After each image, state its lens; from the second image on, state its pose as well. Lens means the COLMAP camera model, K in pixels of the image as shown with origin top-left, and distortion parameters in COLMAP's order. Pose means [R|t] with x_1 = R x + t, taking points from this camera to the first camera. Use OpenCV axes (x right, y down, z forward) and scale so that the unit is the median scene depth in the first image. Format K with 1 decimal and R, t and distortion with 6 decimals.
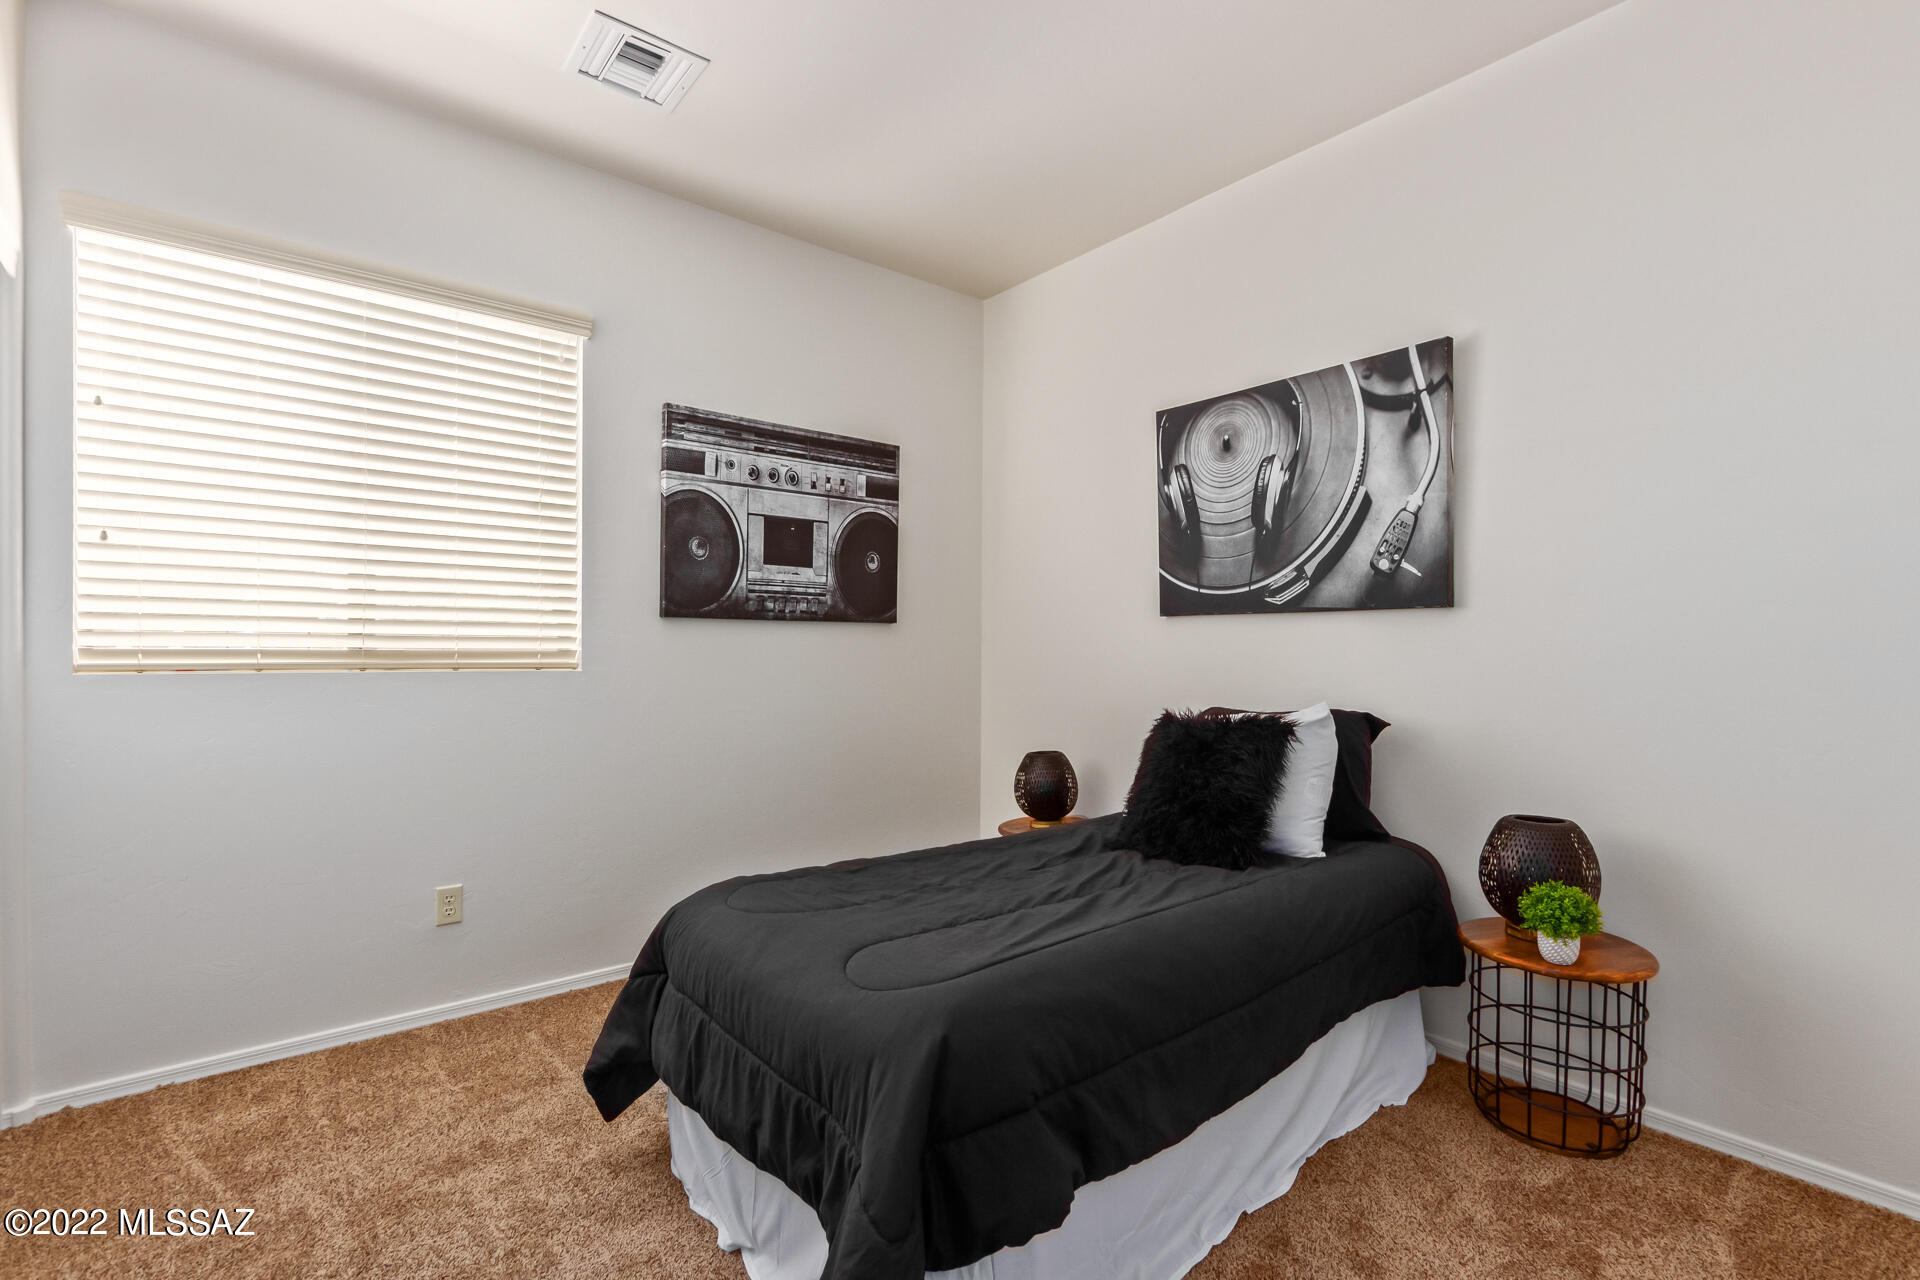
lens RADIAL K [[880.0, 0, 968.7], [0, 880.0, 642.4], [0, 0, 1]] dist [0.007005, -0.001334]
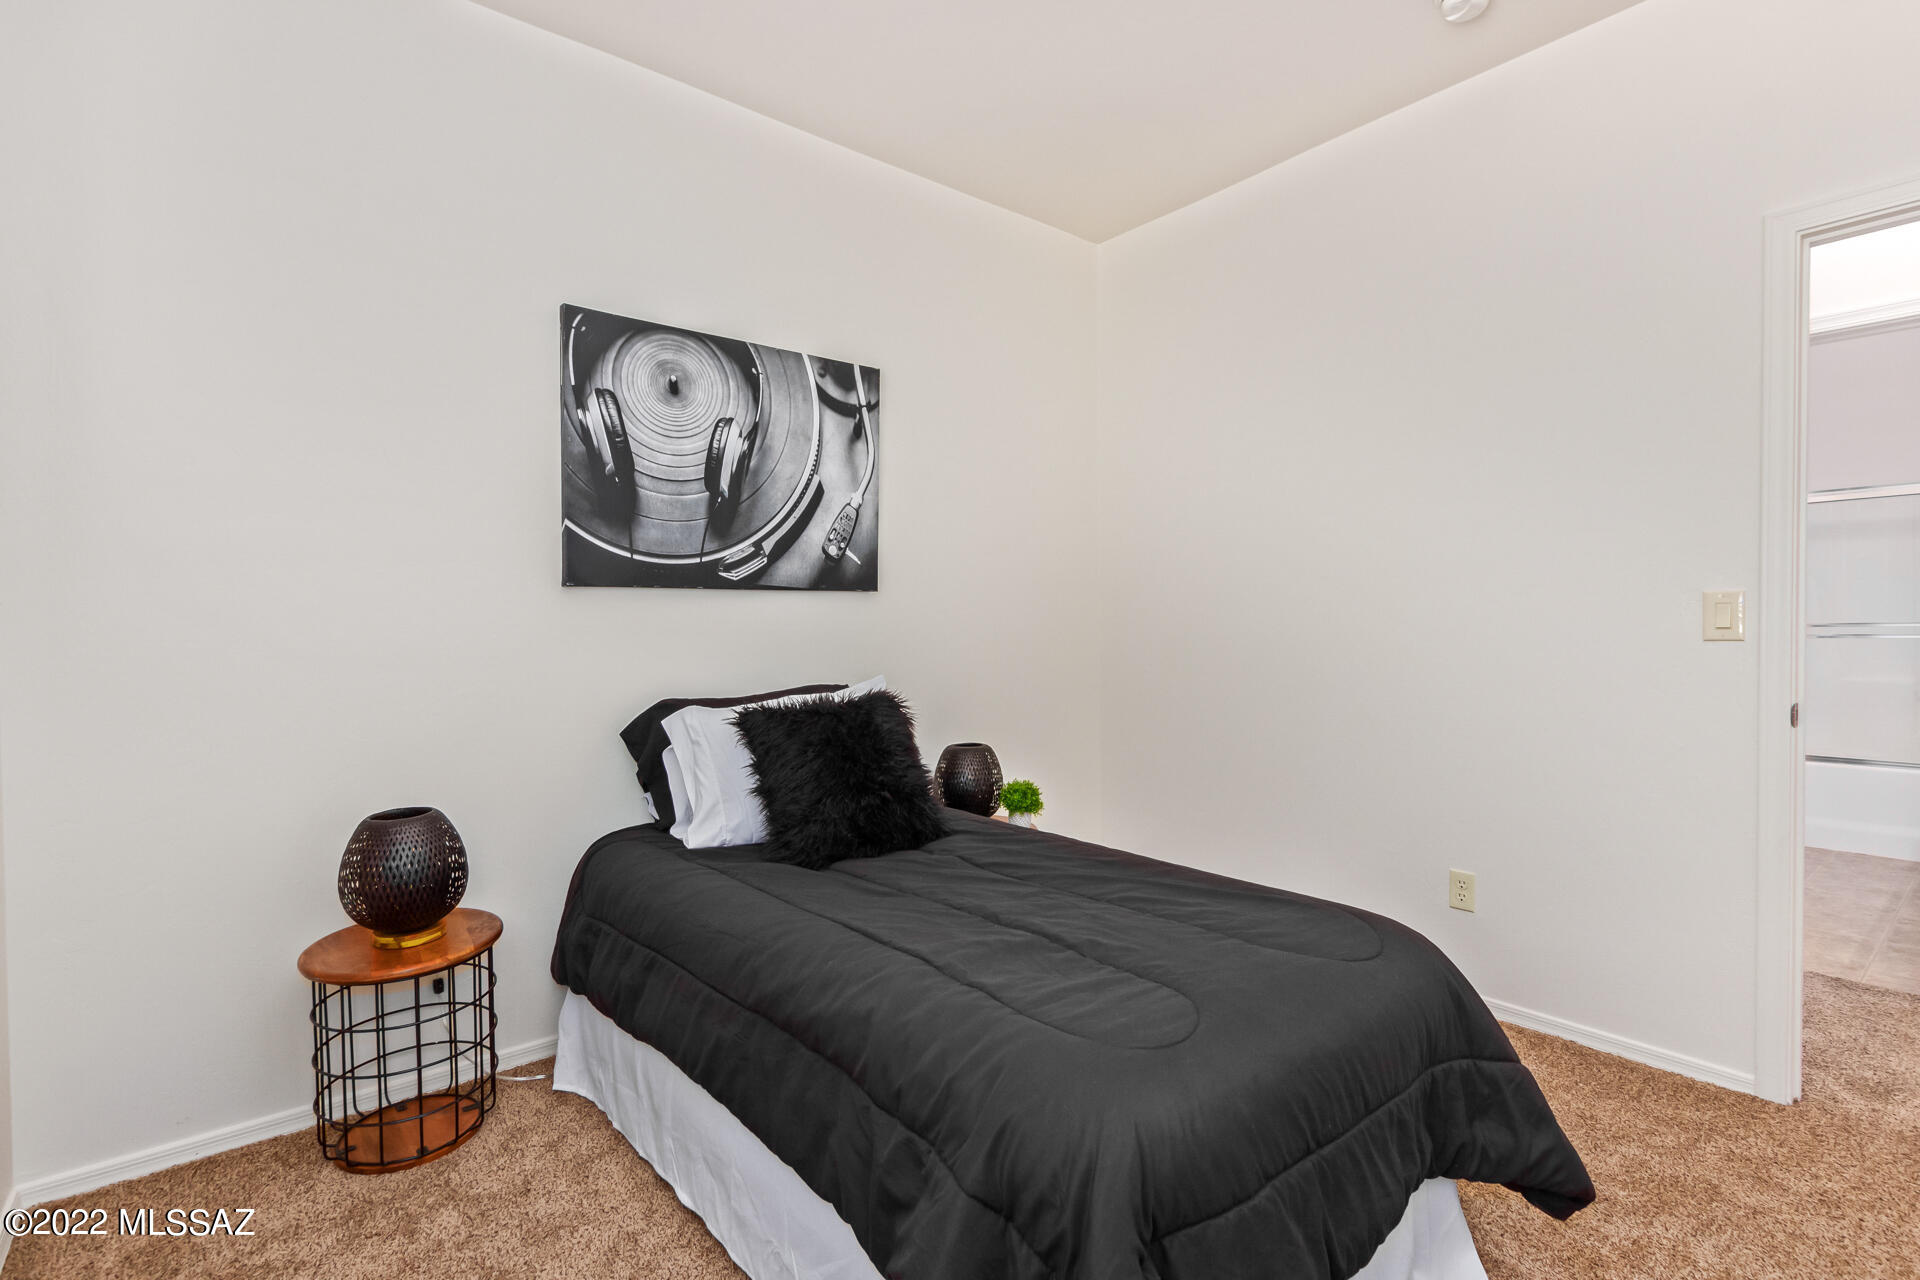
lens RADIAL K [[880.0, 0, 968.0], [0, 880.0, 642.6], [0, 0, 1]] dist [0.007005, -0.001334]
pose [[0.015465, -0.015928, 0.999754, -0.581768], [0.010190, 0.999824, 0.015772, 0.010636], [-0.999828, 0.009944, 0.015625, 0.747022]]
